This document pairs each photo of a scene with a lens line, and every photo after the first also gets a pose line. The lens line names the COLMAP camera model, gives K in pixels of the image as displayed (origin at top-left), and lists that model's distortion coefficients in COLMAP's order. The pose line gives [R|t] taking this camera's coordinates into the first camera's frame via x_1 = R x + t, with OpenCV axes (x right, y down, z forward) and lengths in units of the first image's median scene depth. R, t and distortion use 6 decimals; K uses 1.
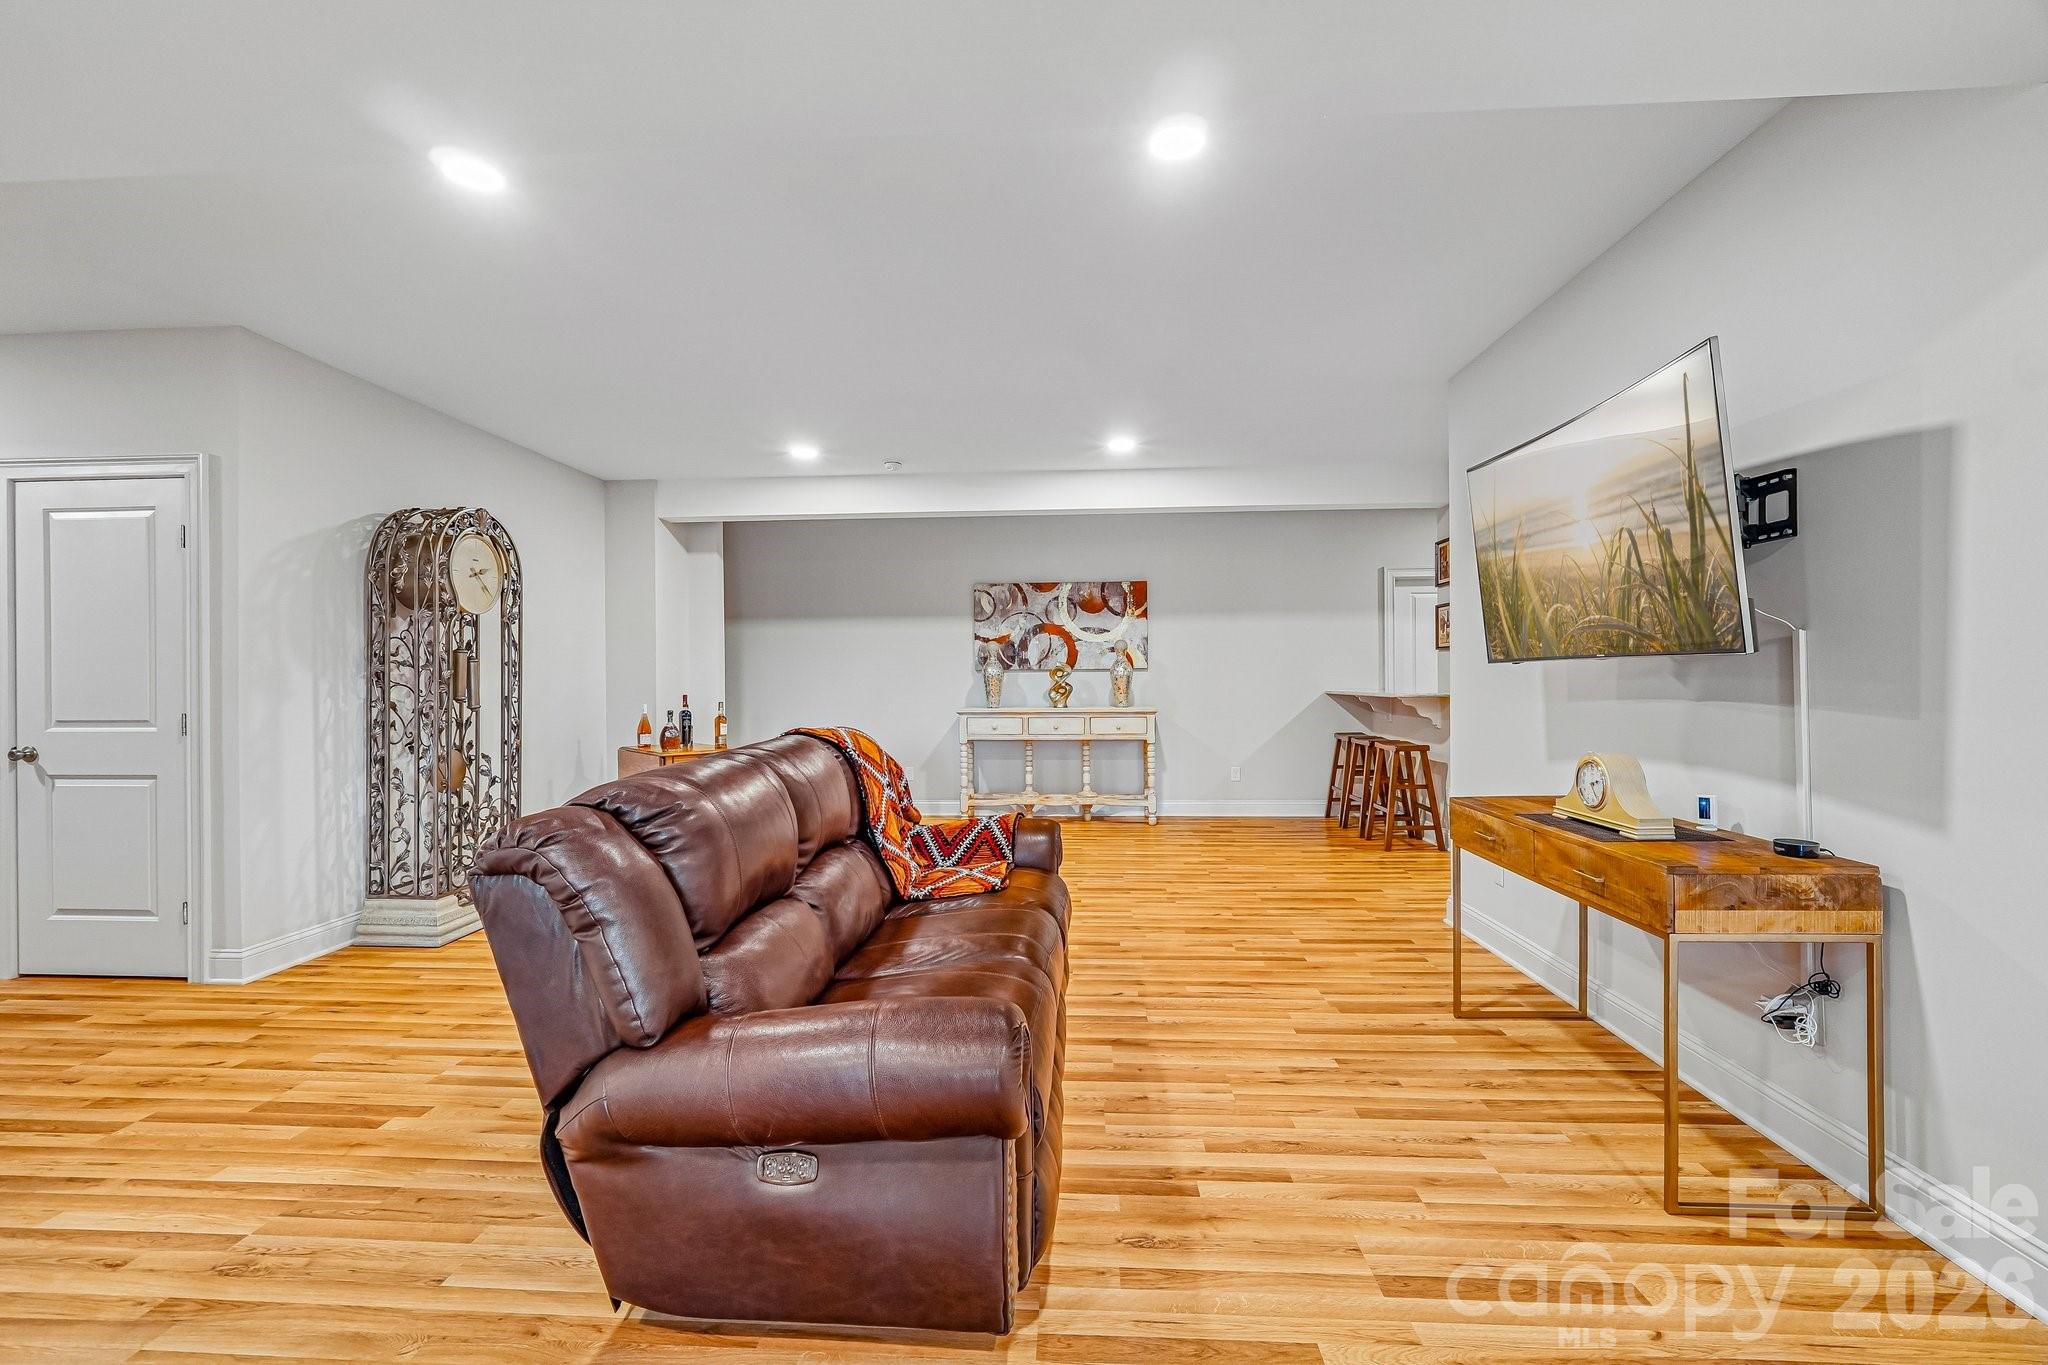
lens RADIAL K [[863.3, 0, 978.8], [0, 863.3, 674.7], [0, 0, 1]] dist [-0.013816, 0.003227]
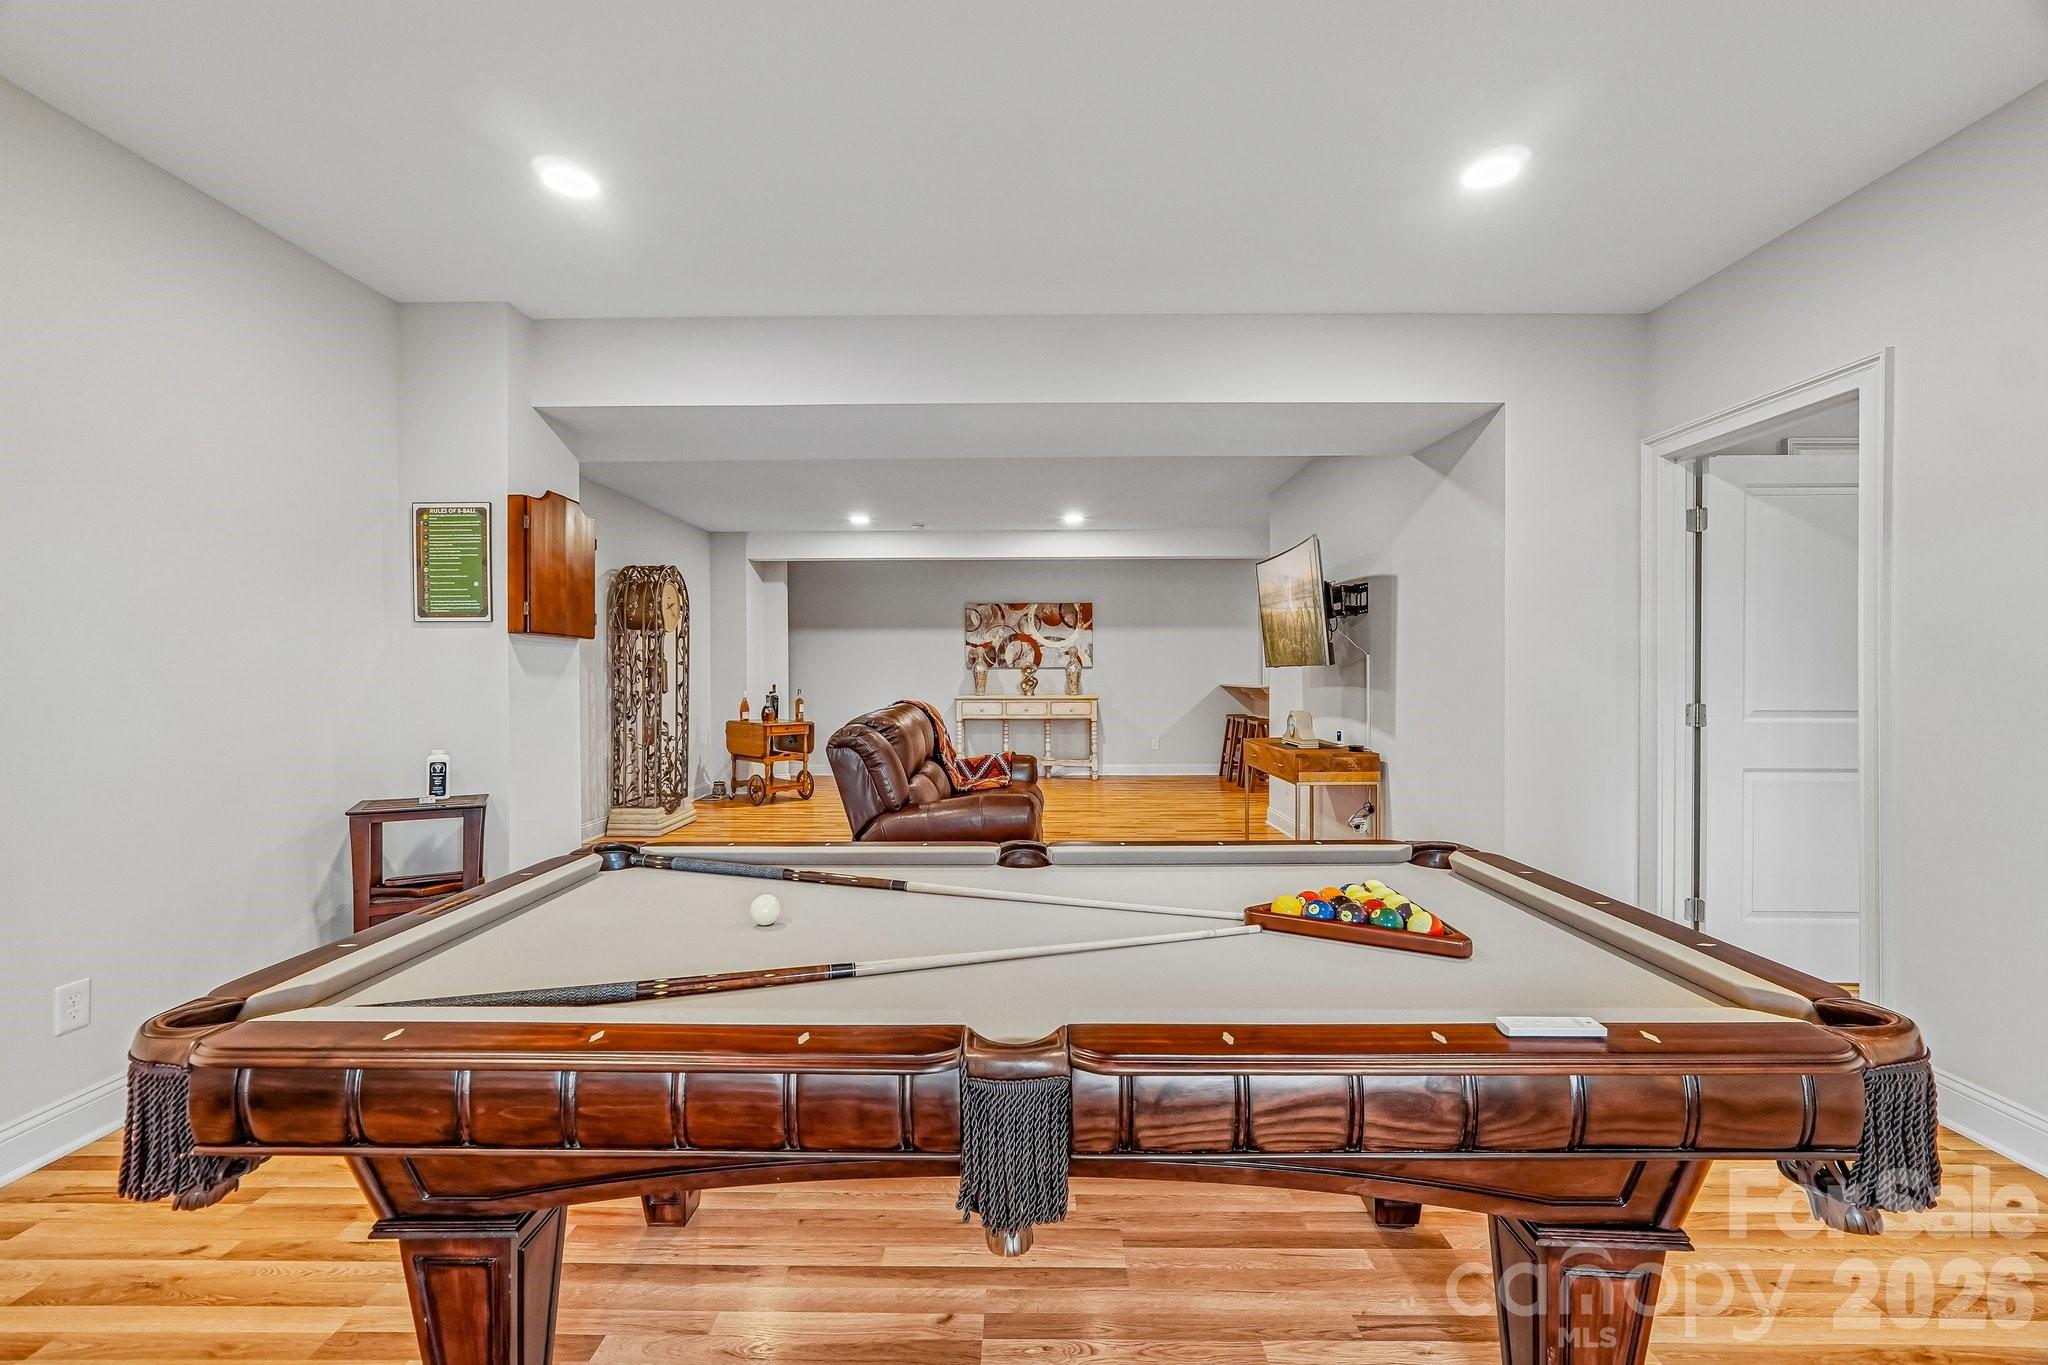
lens RADIAL K [[863.3, 0, 1024.6], [0, 863.3, 673.9], [0, 0, 1]] dist [-0.013816, 0.003227]
pose [[0.994475, 0.004386, 0.104879, -0.057089], [-0.004895, 0.999977, 0.004591, -0.002376], [-0.104856, -0.005079, 0.994474, -0.366435]]
